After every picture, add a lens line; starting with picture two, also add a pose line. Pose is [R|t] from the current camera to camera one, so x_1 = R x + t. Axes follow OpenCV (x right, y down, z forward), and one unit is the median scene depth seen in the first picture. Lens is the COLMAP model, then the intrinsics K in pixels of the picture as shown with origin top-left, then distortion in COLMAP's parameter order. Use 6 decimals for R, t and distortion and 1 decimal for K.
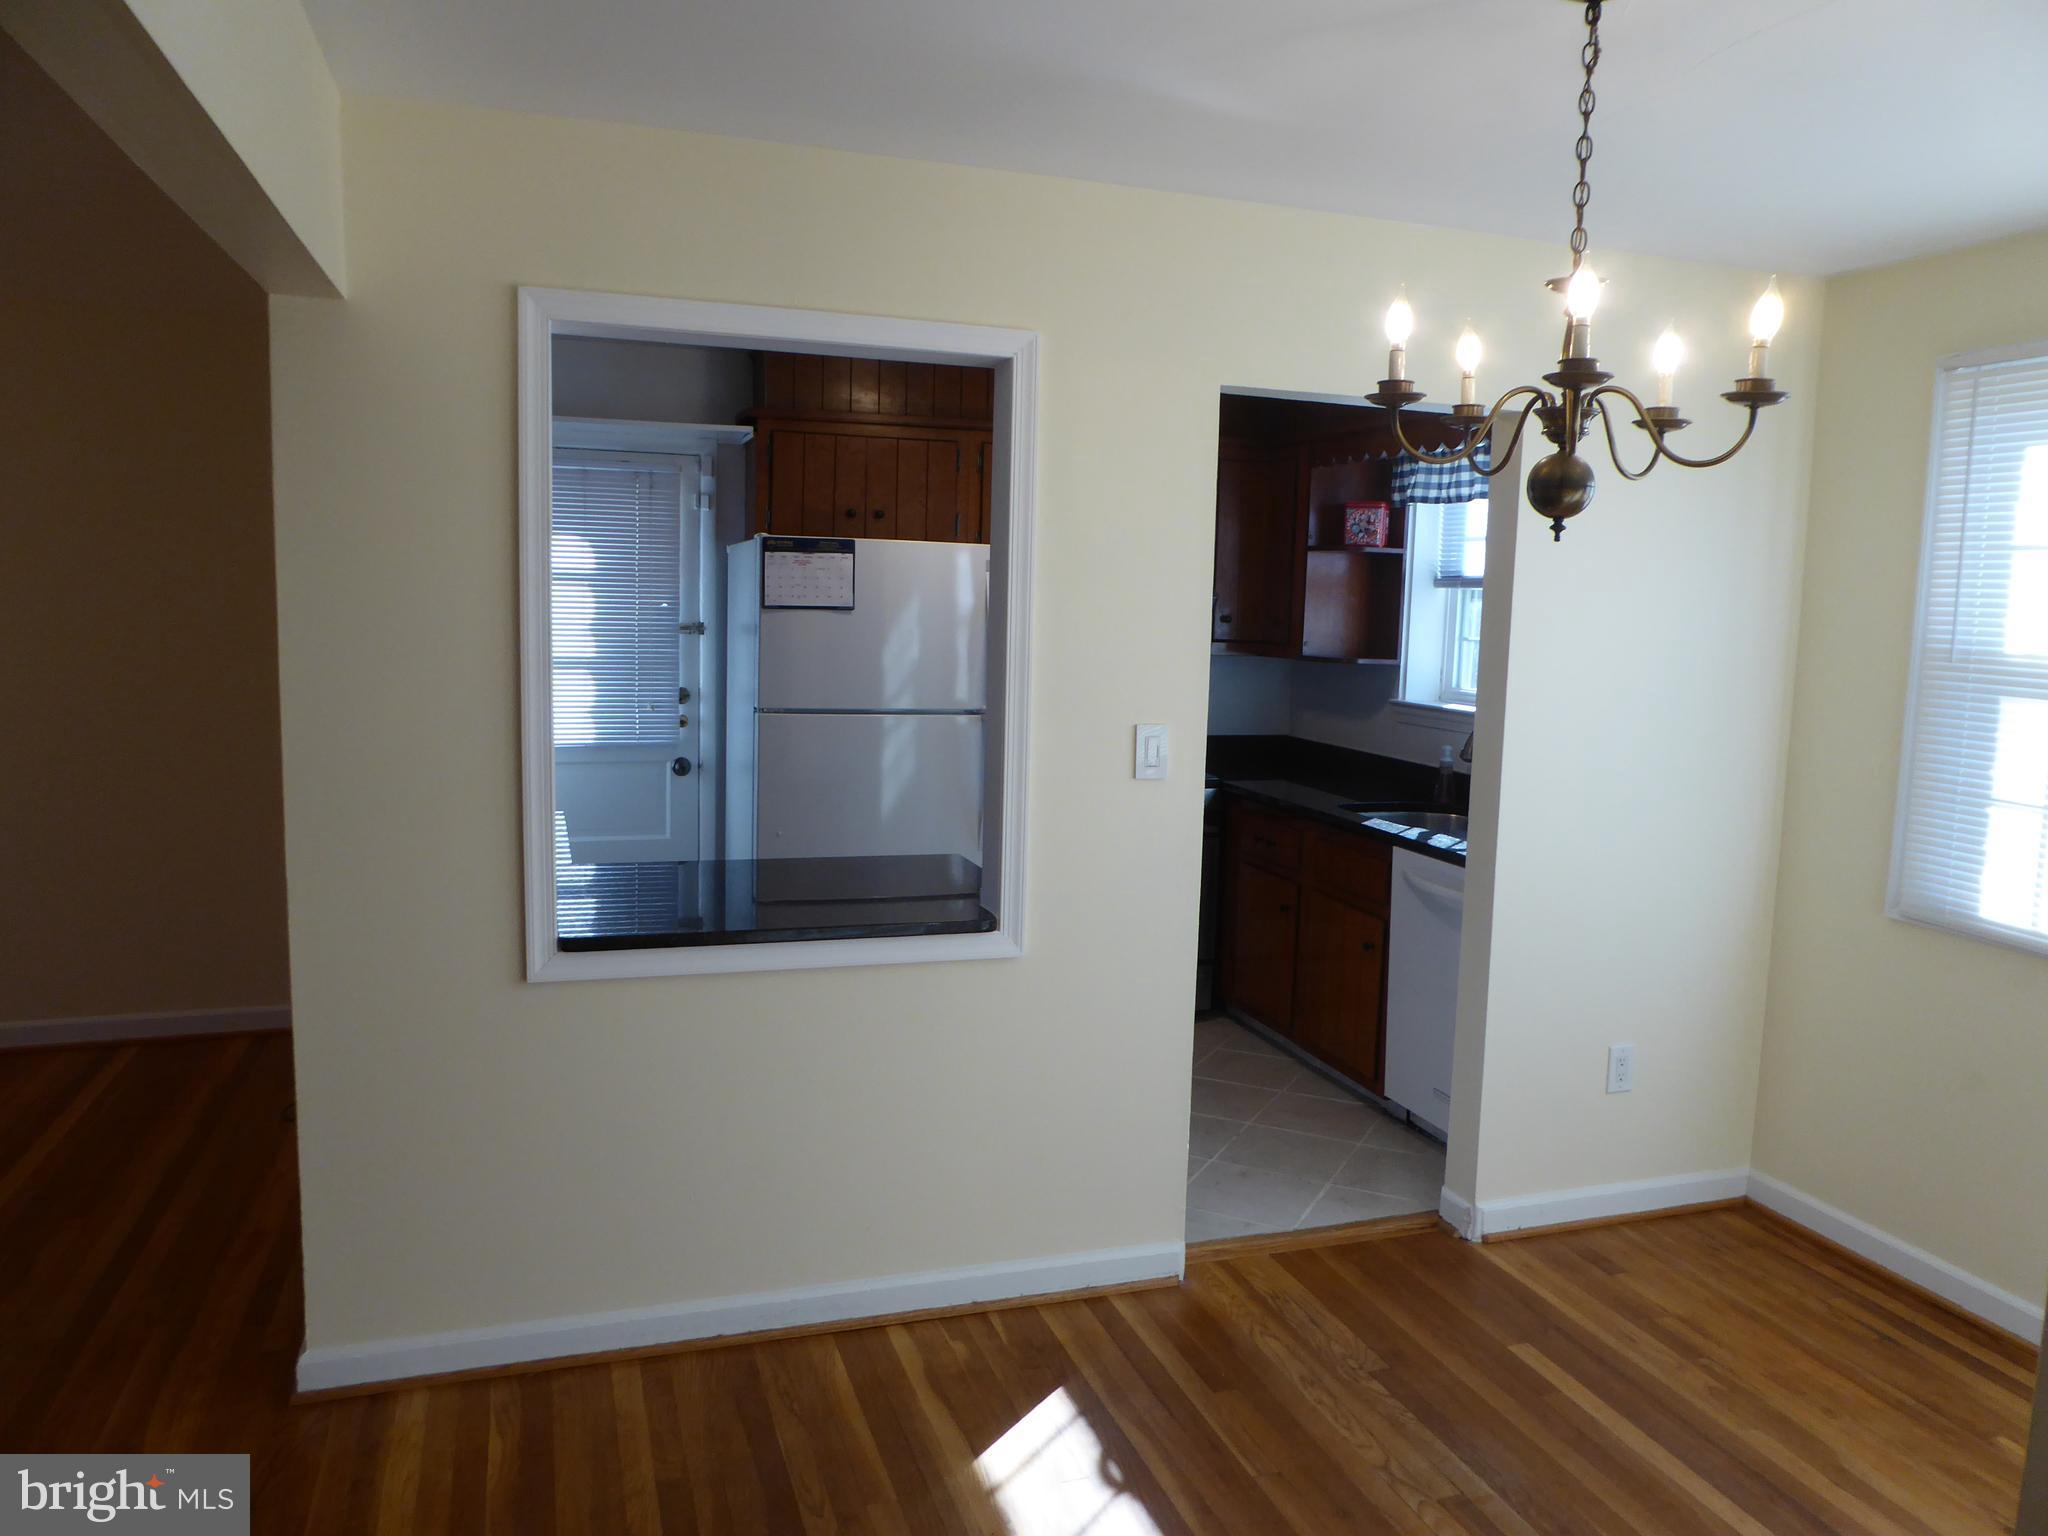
lens RADIAL K [[1470.6, 0, 1023.9], [0, 1470.6, 742.2], [0, 0, 1]] dist [-0.000311, -0.001199]
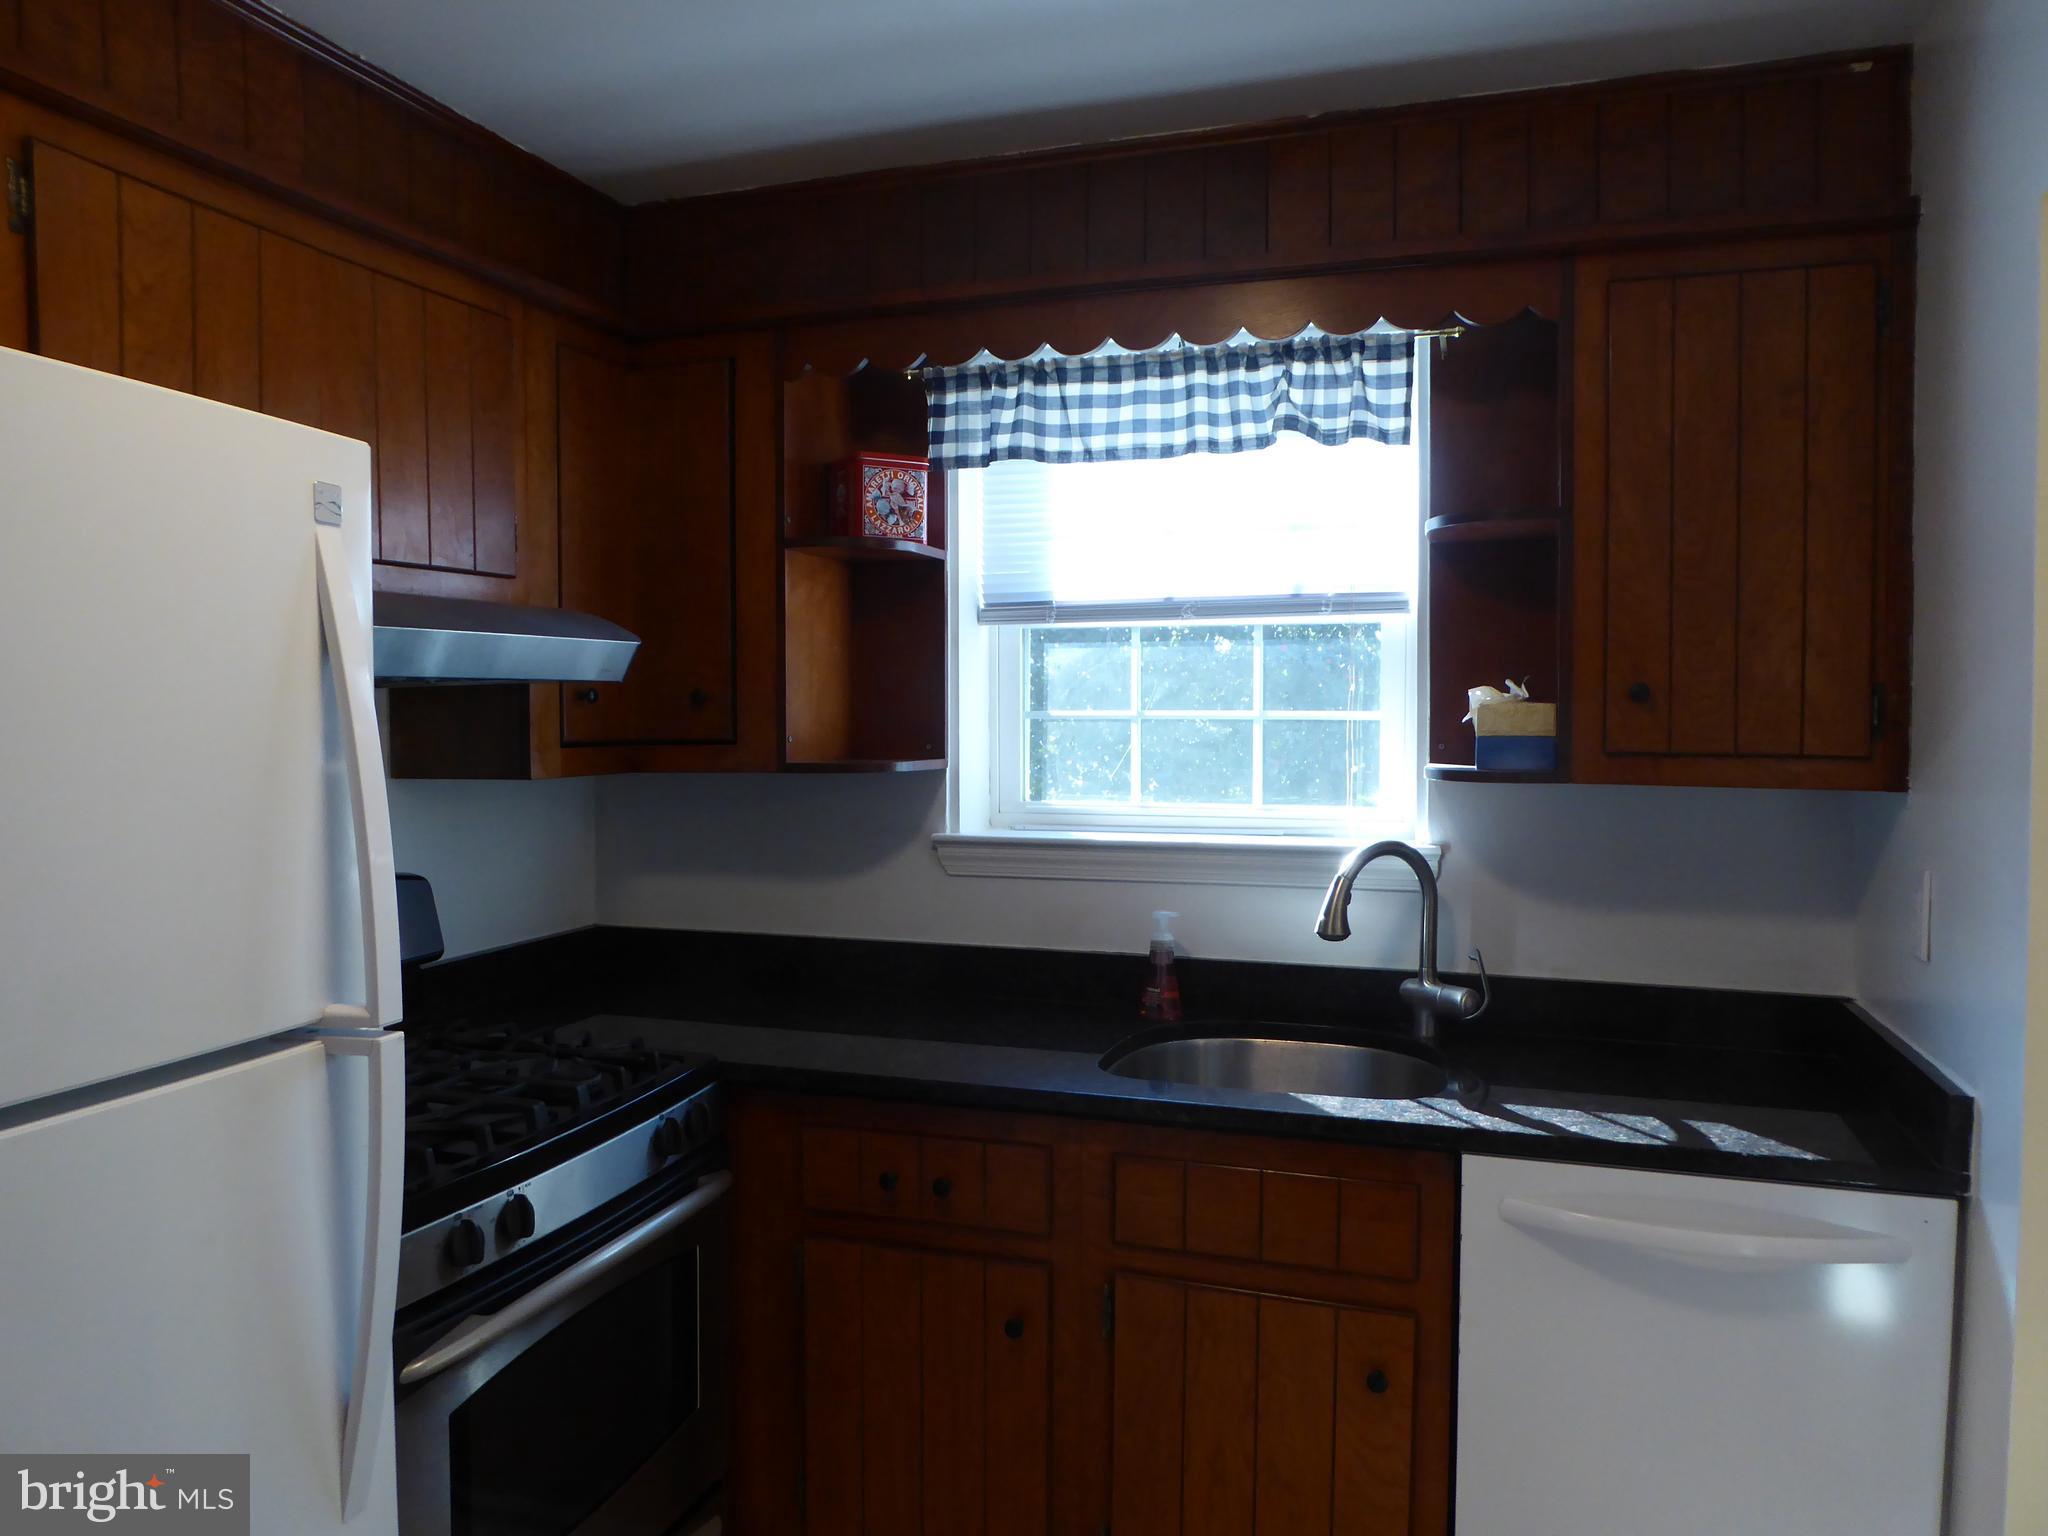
lens RADIAL K [[1469.2, 0, 1049.8], [0, 1469.2, 751.0], [0, 0, 1]] dist [-0.052282, 0.041868]
pose [[0.608408, -0.057358, 0.791549, -0.145816], [0.104045, 0.994541, -0.007905, -0.052146], [-0.786775, 0.087166, 0.611055, 0.661859]]
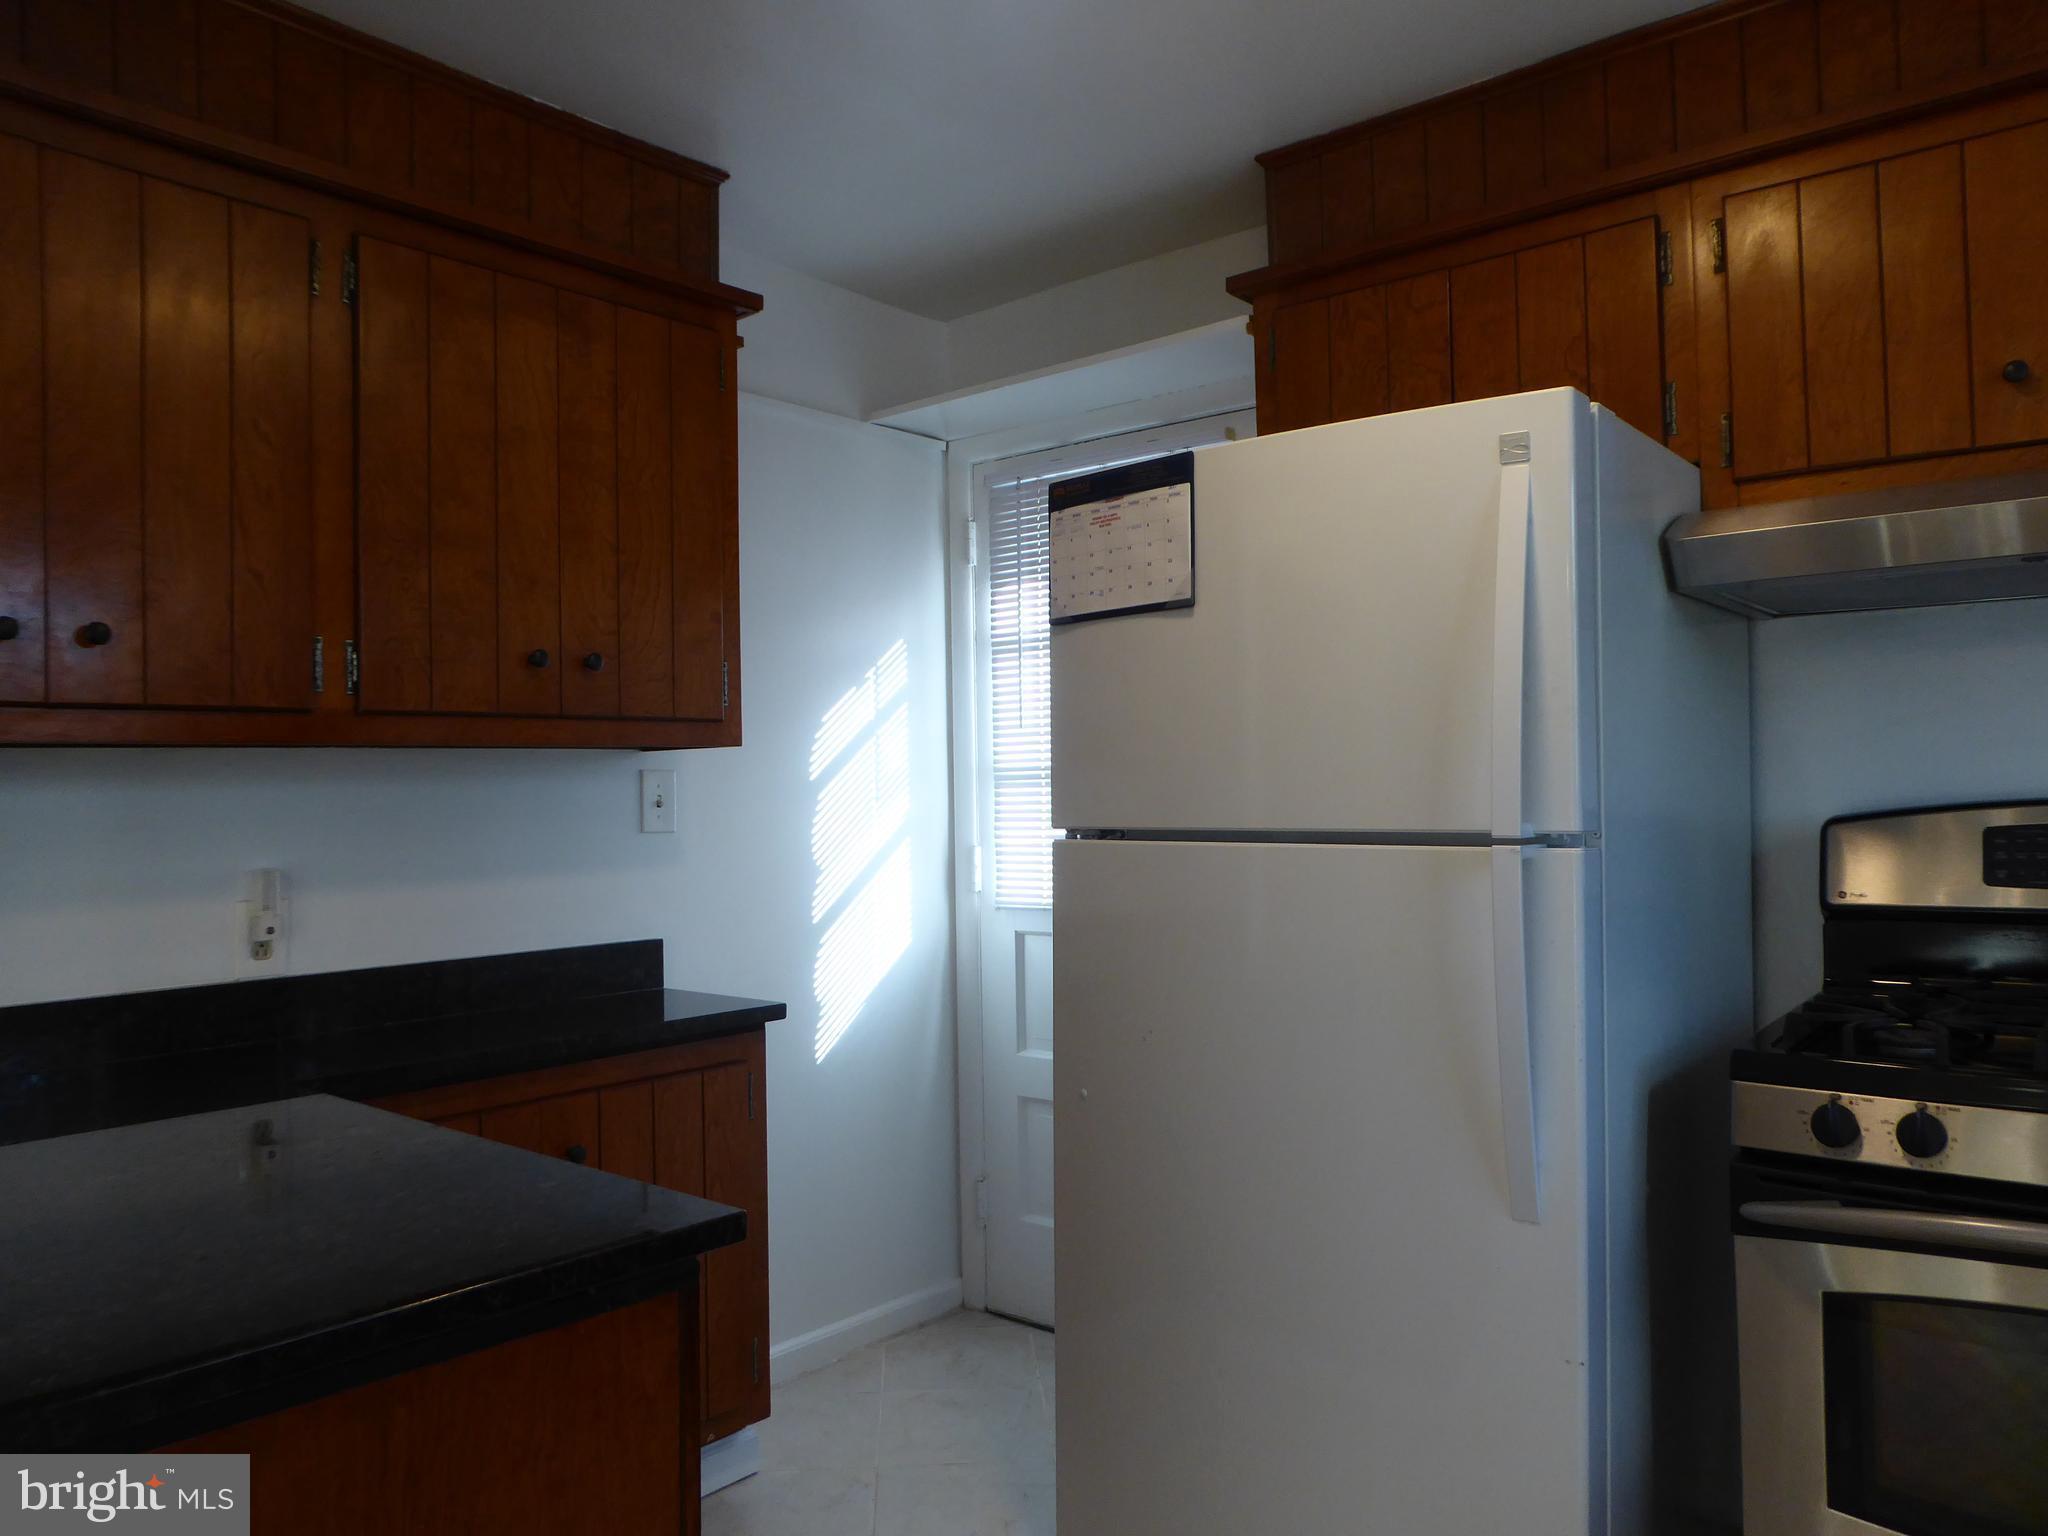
lens RADIAL K [[1469.2, 0, 1049.8], [0, 1469.2, 751.0], [0, 0, 1]] dist [-0.052282, 0.041868]
pose [[0.510216, -0.065566, -0.857544, 0.206495], [-0.060242, 0.991916, -0.111682, 0.003885], [0.857934, 0.108642, 0.502142, 0.655516]]
